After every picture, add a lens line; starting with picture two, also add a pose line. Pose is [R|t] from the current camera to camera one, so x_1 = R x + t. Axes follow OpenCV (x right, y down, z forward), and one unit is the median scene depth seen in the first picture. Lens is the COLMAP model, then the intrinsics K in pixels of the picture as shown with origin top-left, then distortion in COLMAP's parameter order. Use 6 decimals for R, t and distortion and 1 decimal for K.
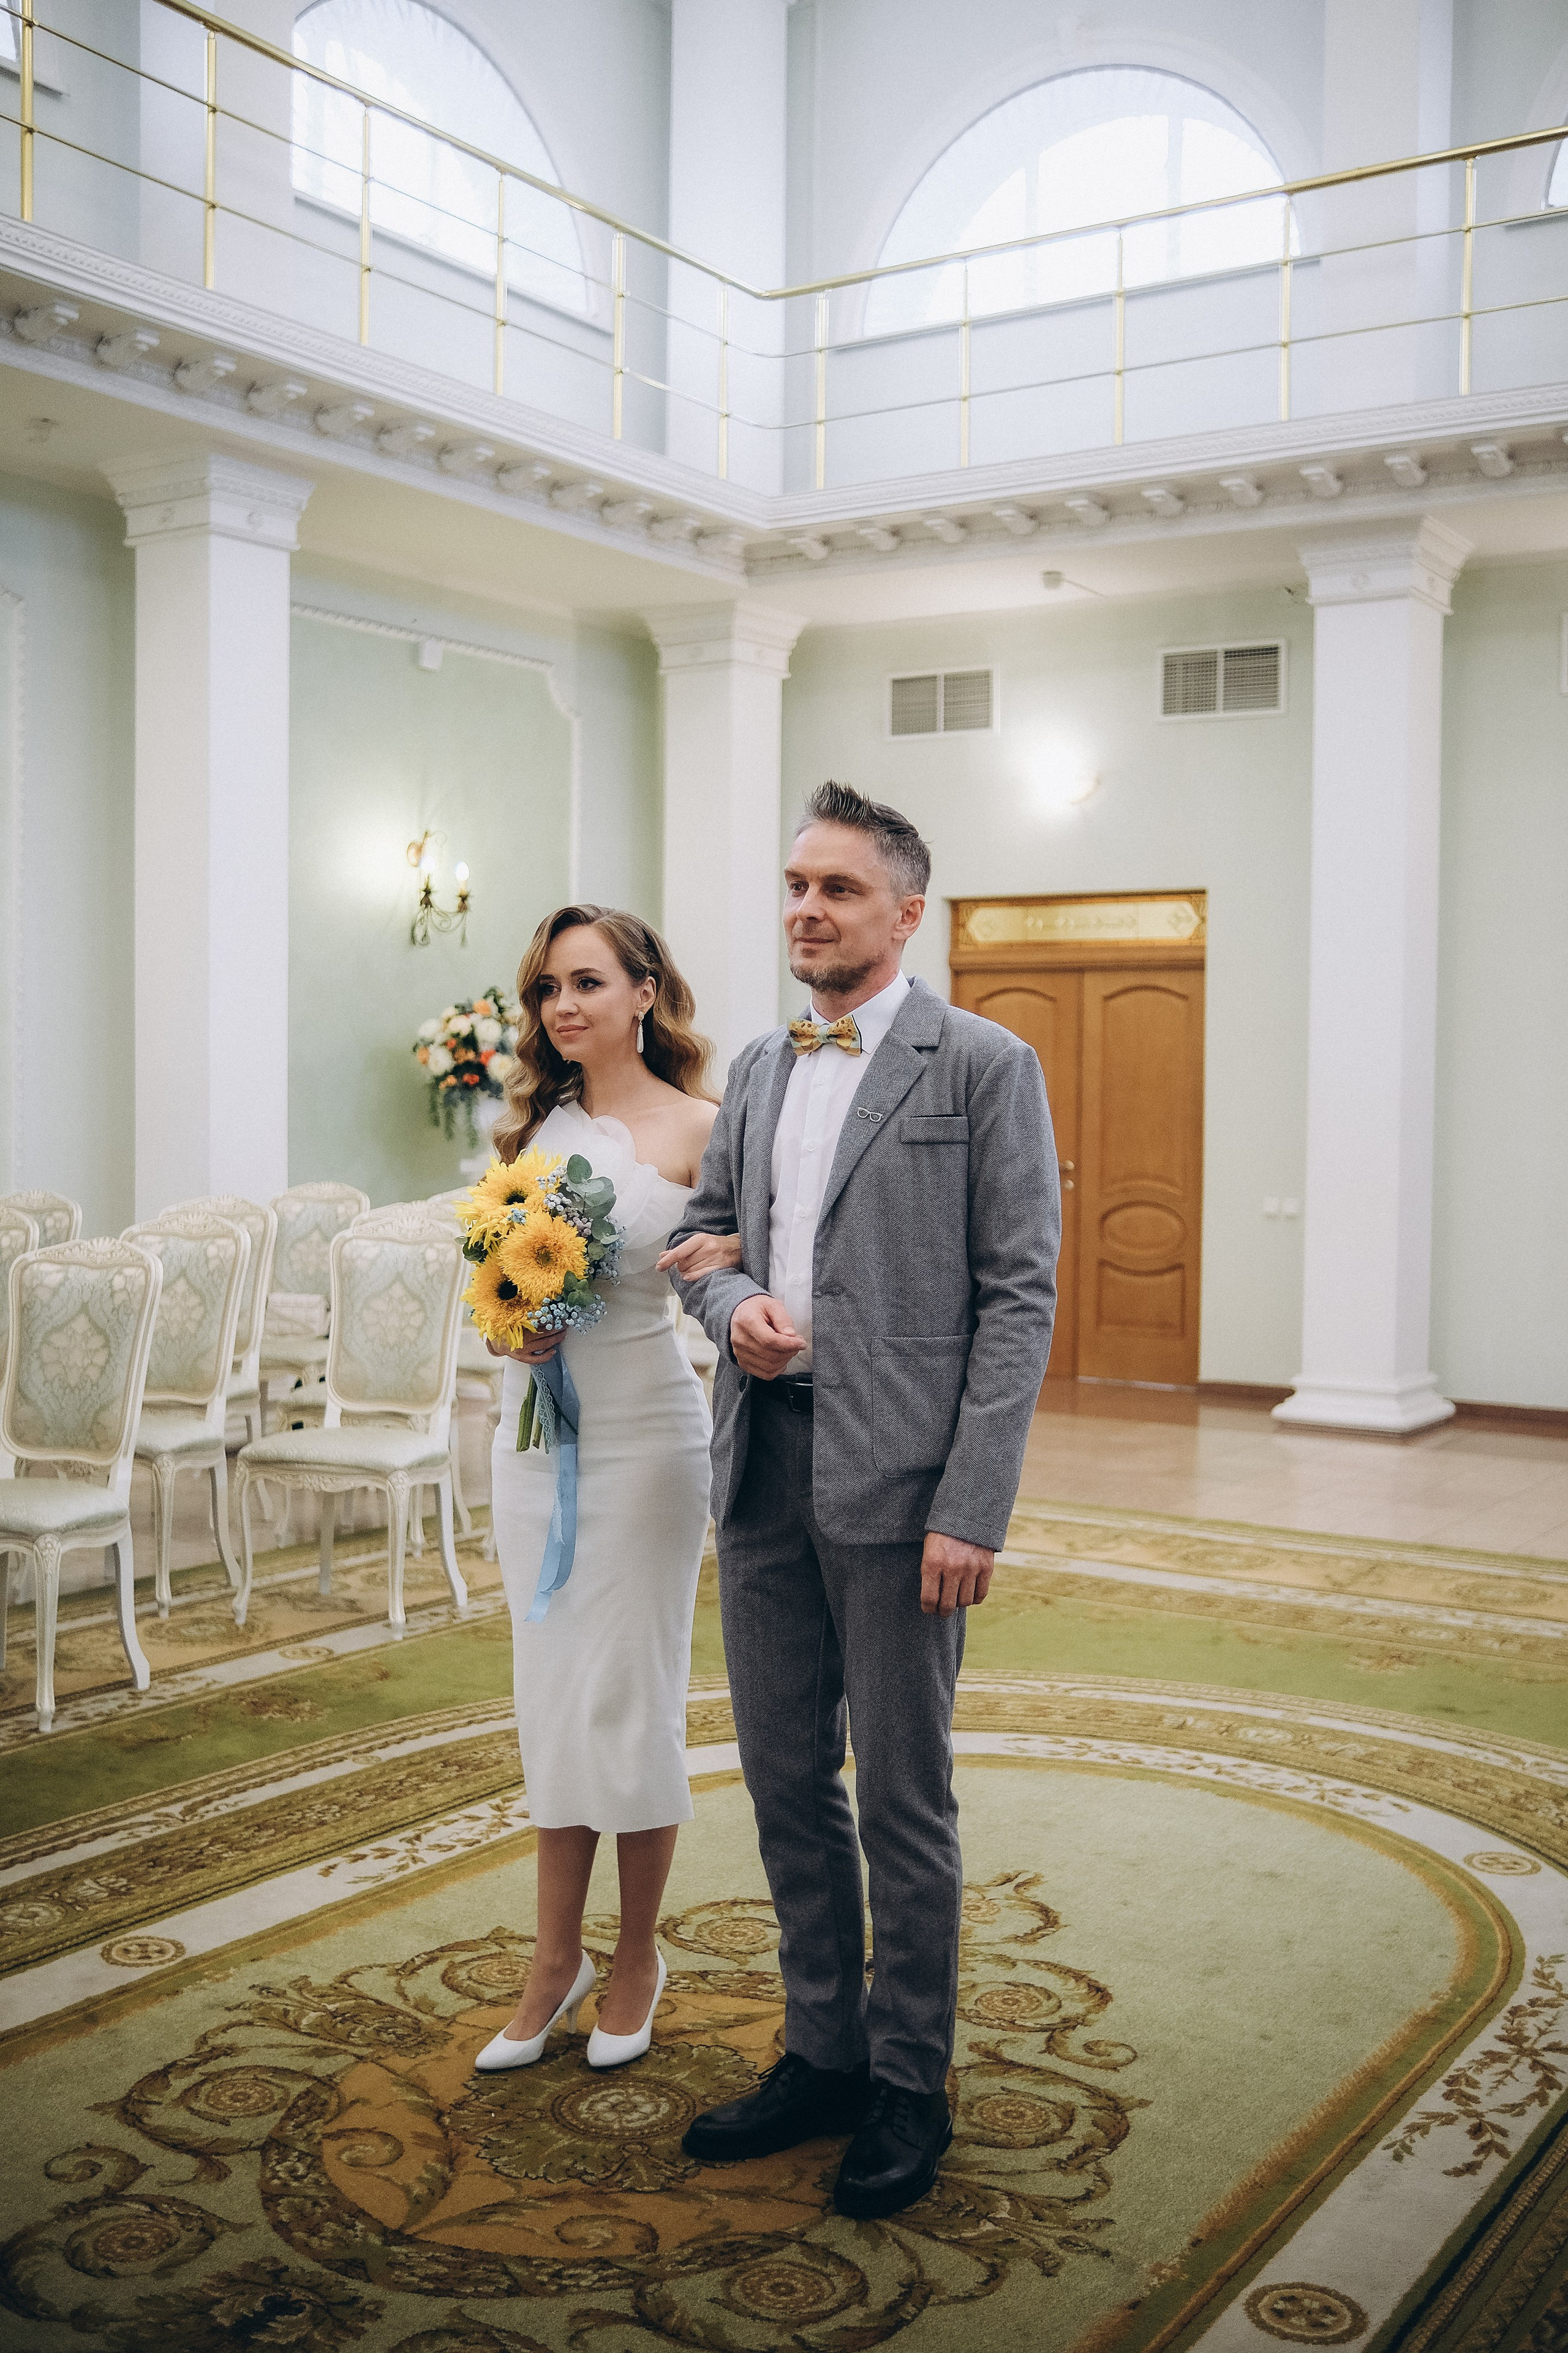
lens RADIAL K [[2382.2, 0, 780.8], [0, 2382.2, 1190.4], [0, 0, 1]] dist [-0.135543, 0.227598]
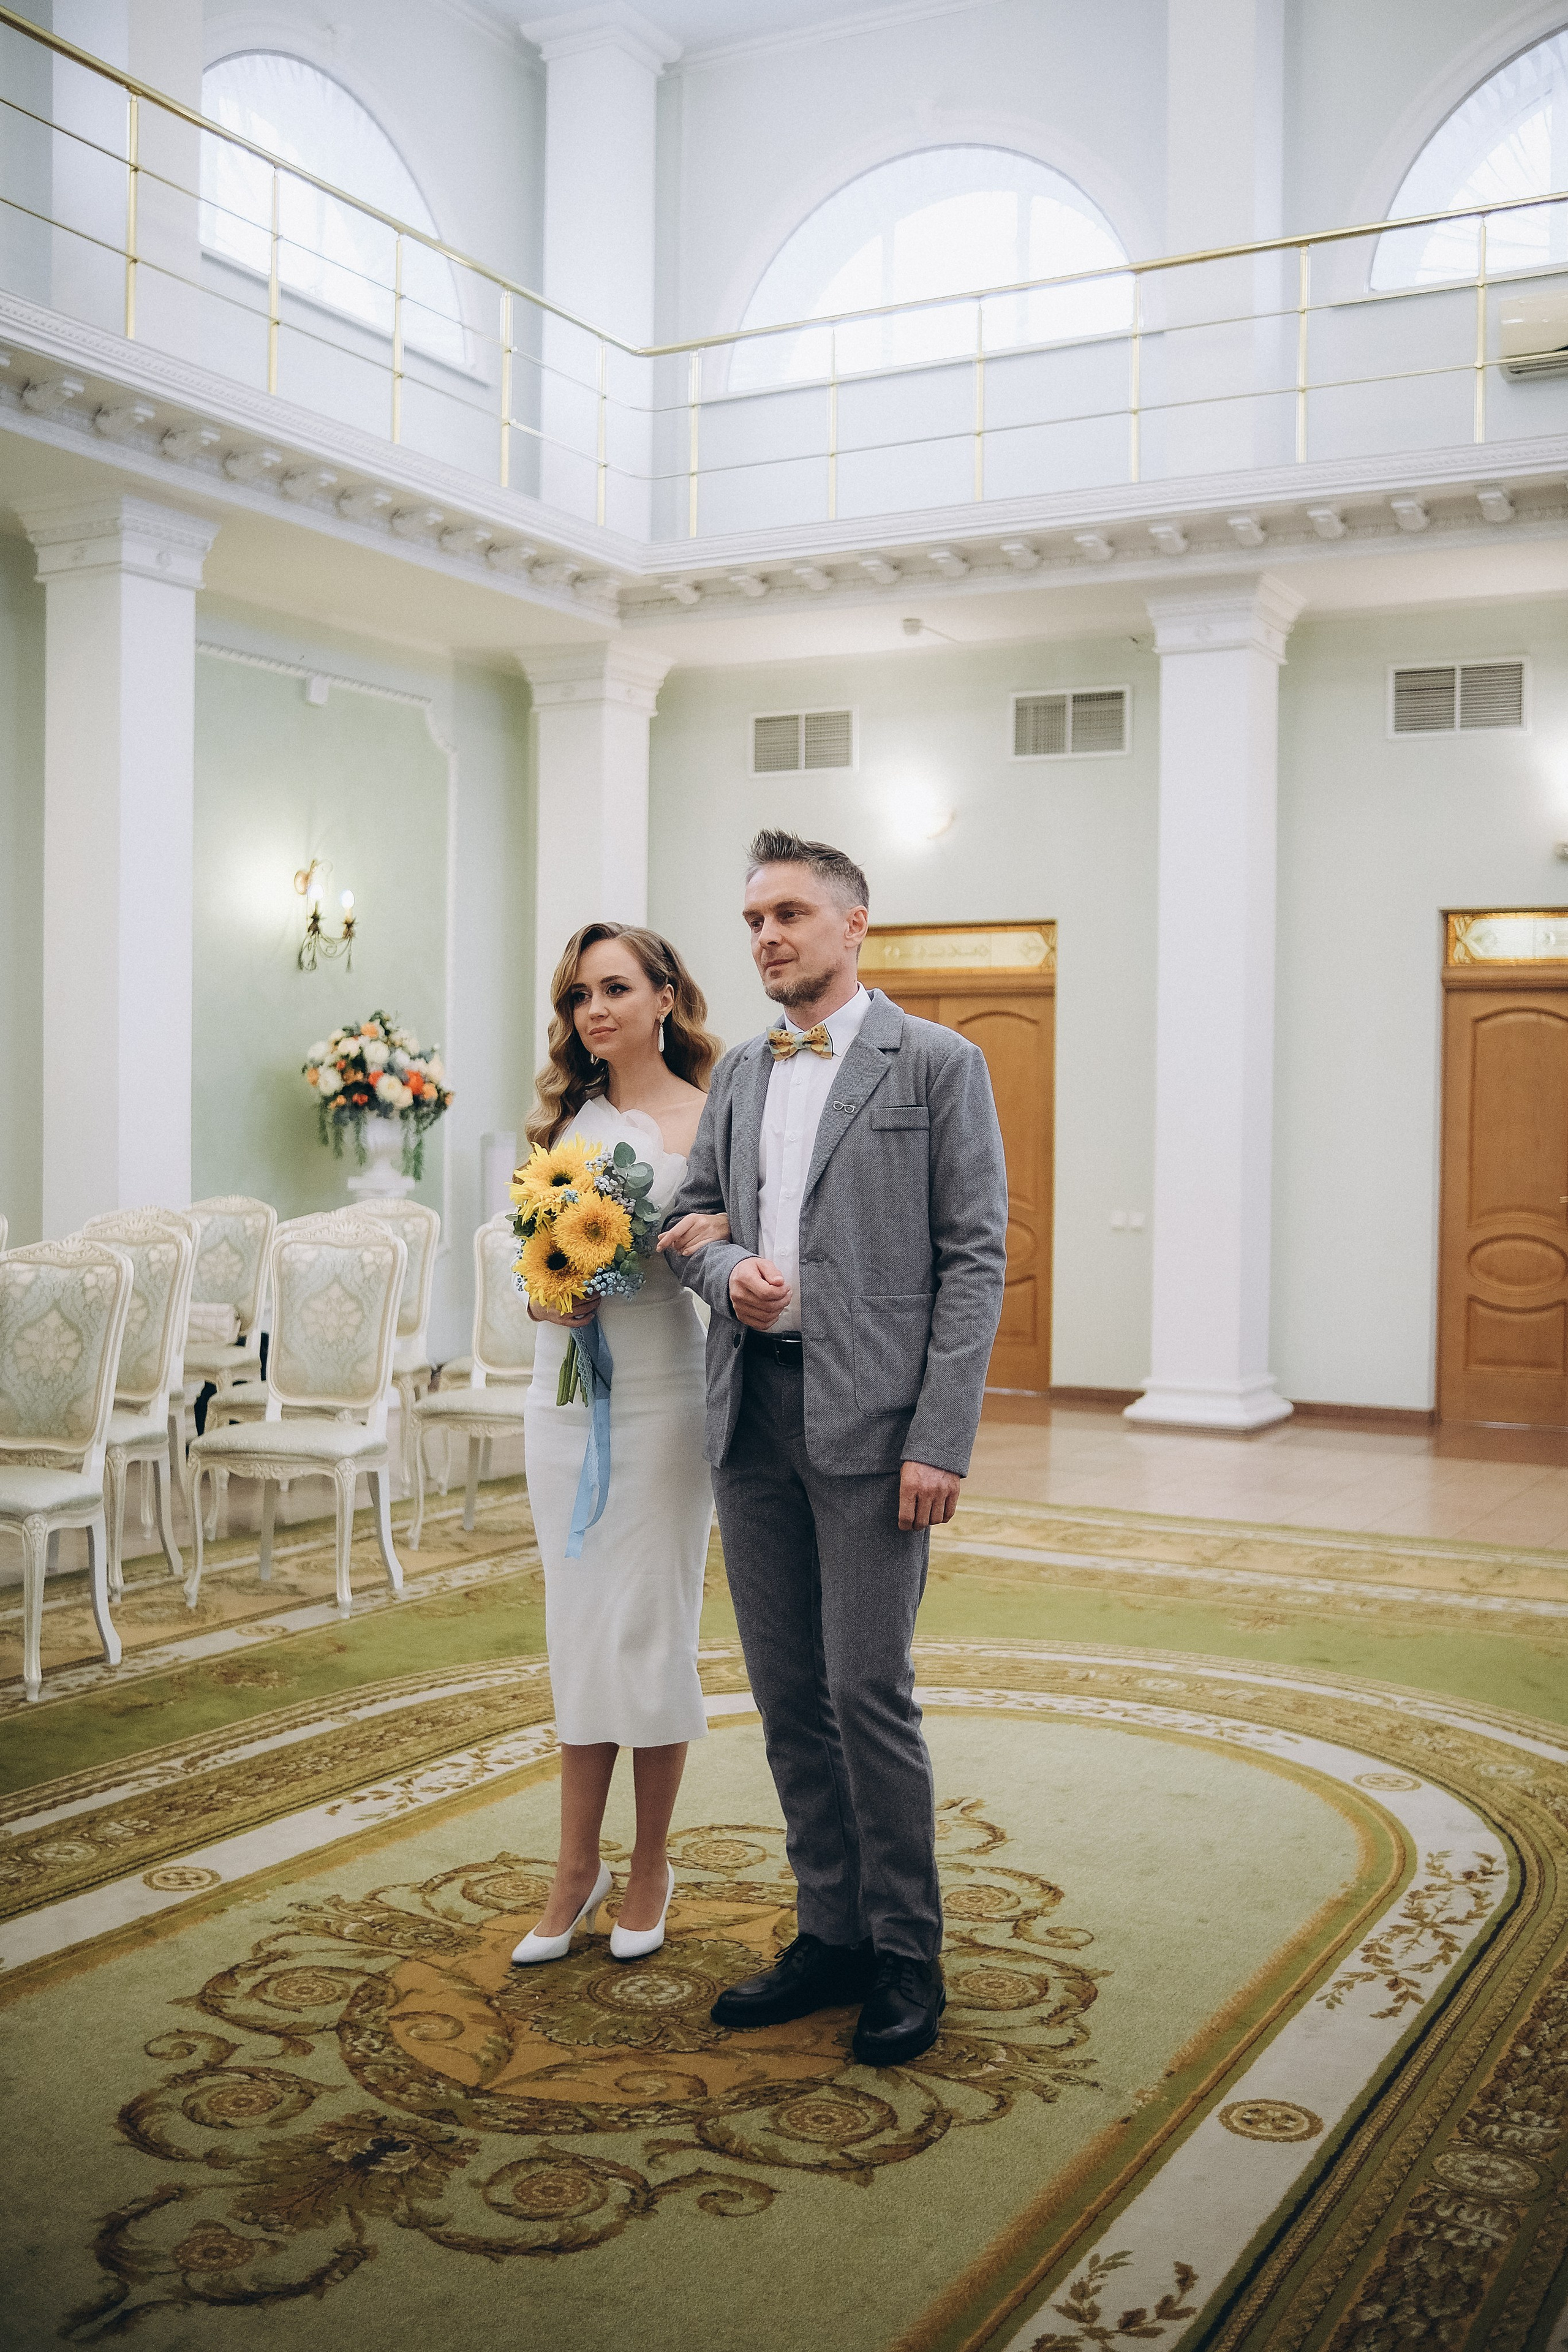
lens RADIAL K [[2360.9, 0, 779.4], [0, 2360.9, 1201.5], [0, 0, 1]] dist [-0.142996, 0.246852]
pose [[0.996774, -0.003400, 0.080183, -0.078370], [0.004119, 0.999953, -0.008803, 0.019731], [-0.080150, 0.009105, 0.996741, -0.100463]]
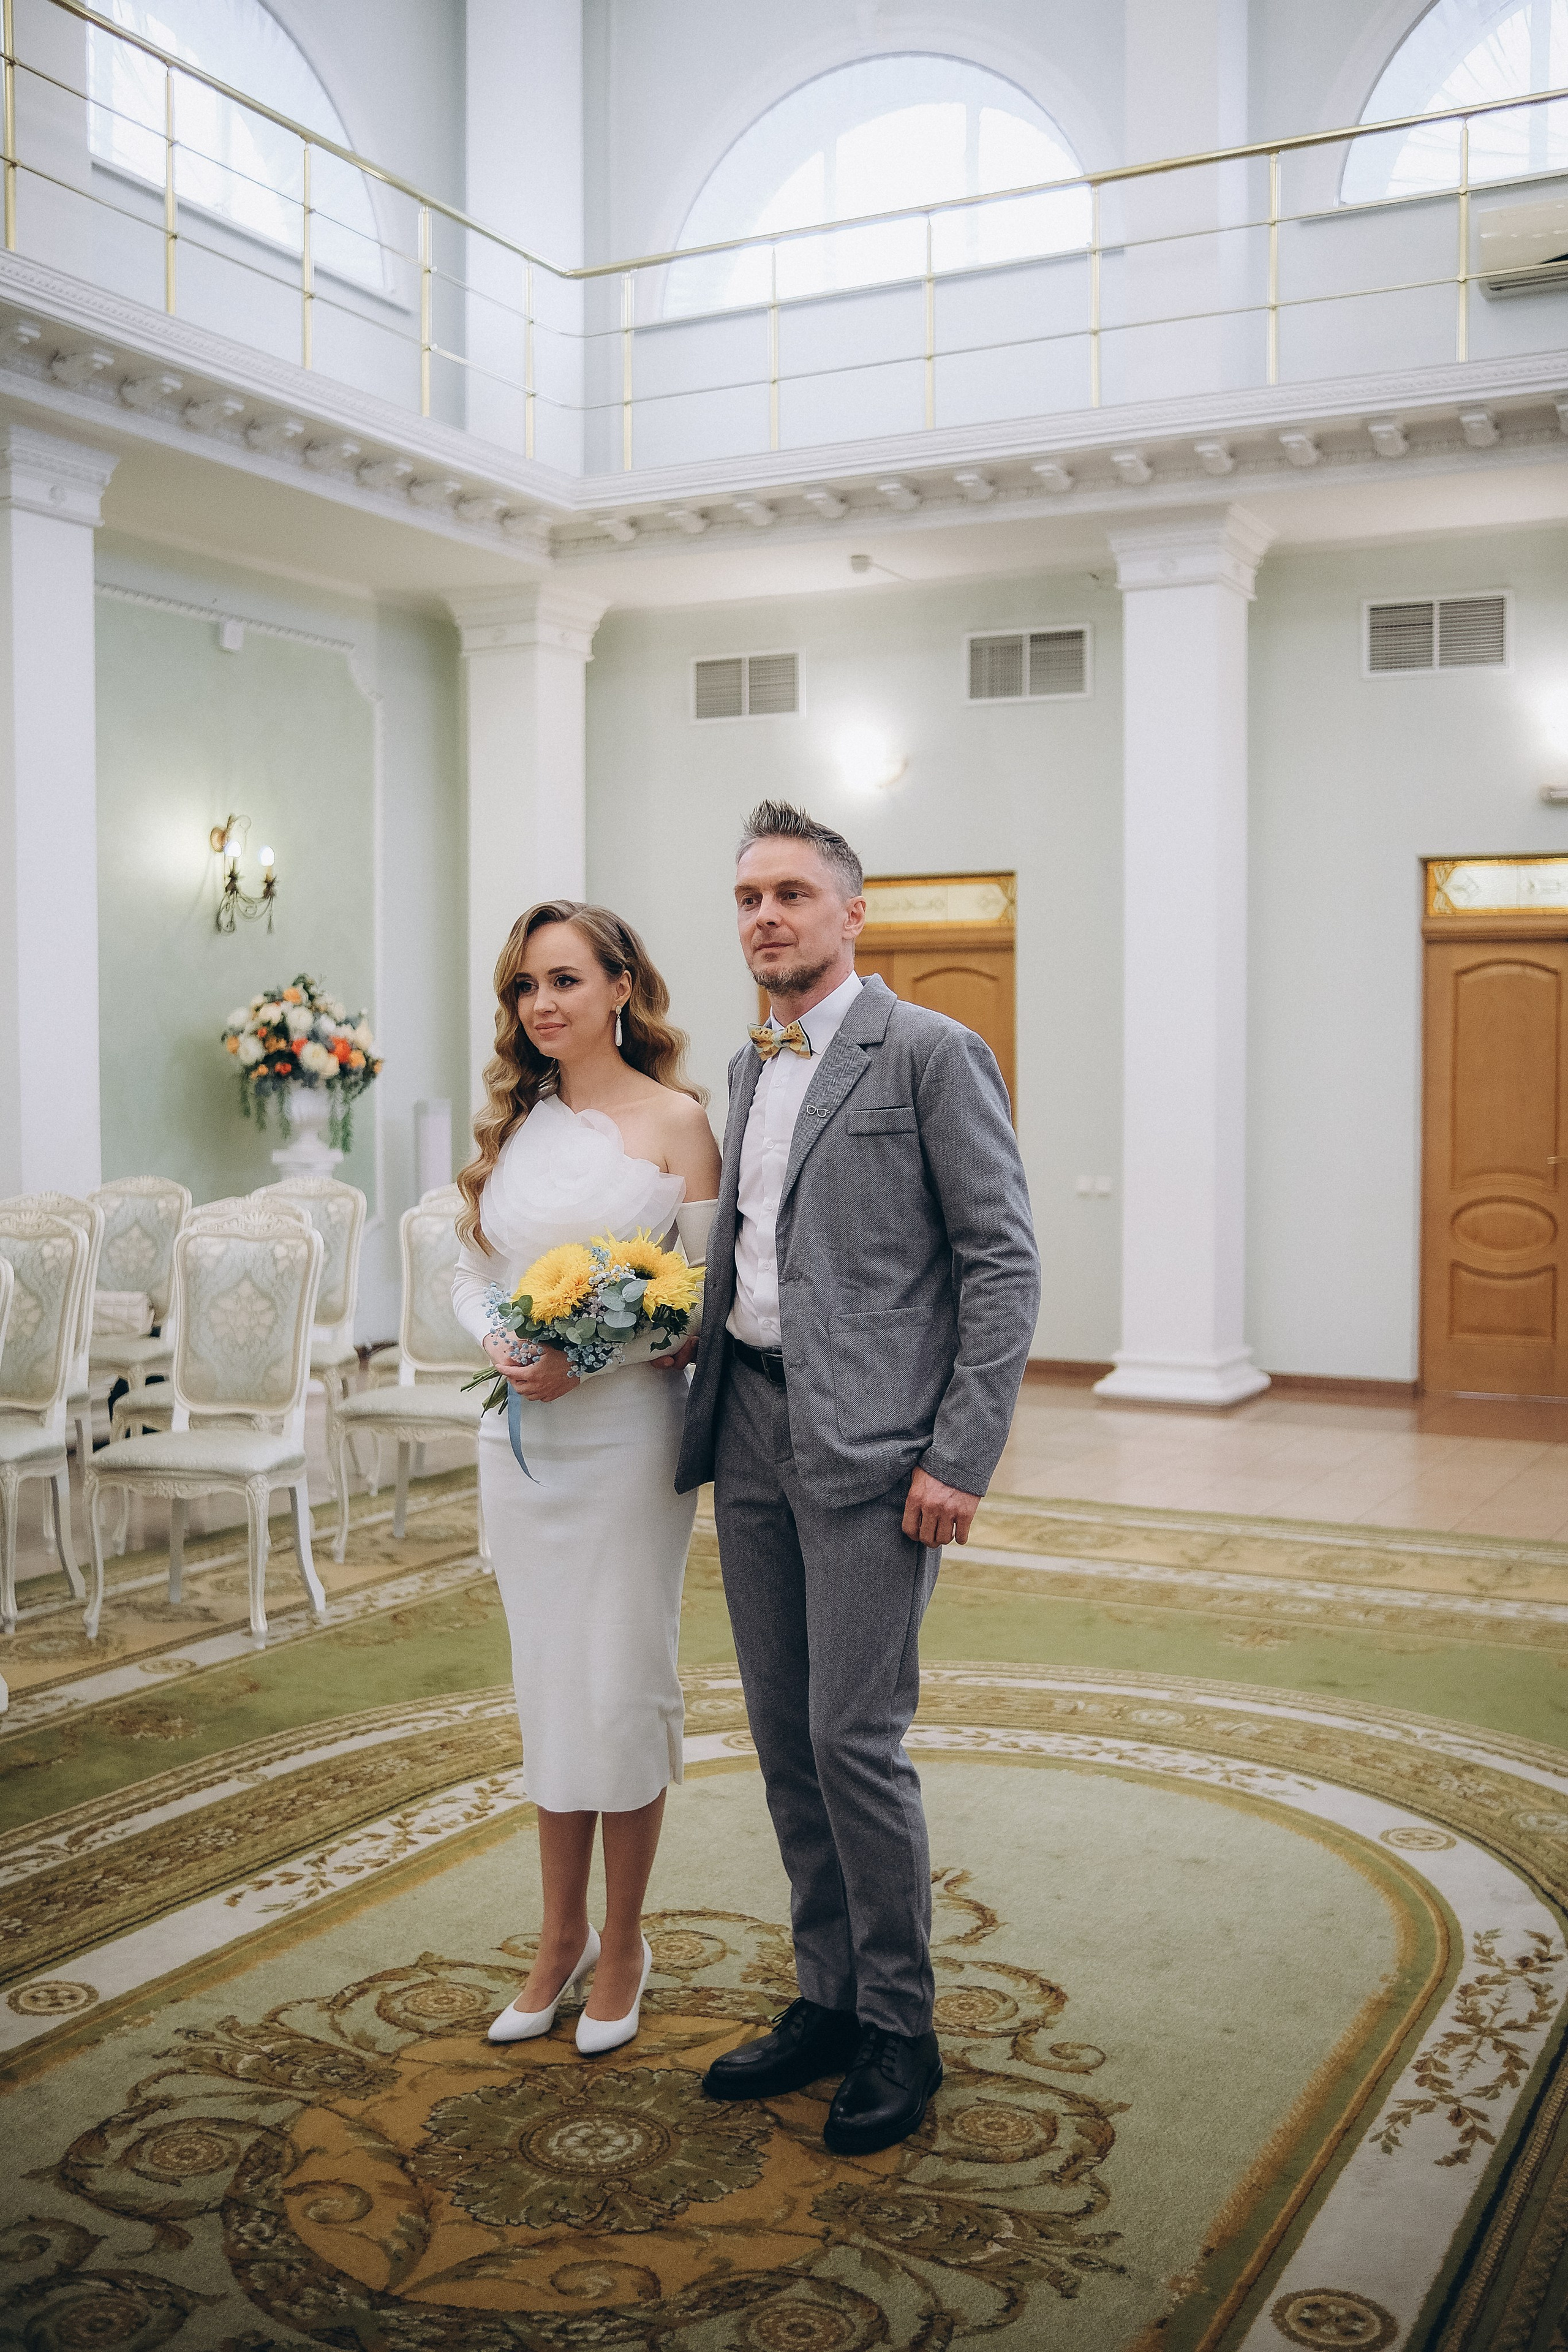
lens RADIAL K [[2358.8, 0, 775.9], [0, 2358.8, 1183.9], [0, 0, 1]] dist [-0.137441, 0.227426]
pose [[0.994792, -0.016360, 0.100600, -0.068516], [0.015835, 0.999857, 0.006009, -0.004674], [-0.100684, -0.004384, 0.994909, 0.041232]]
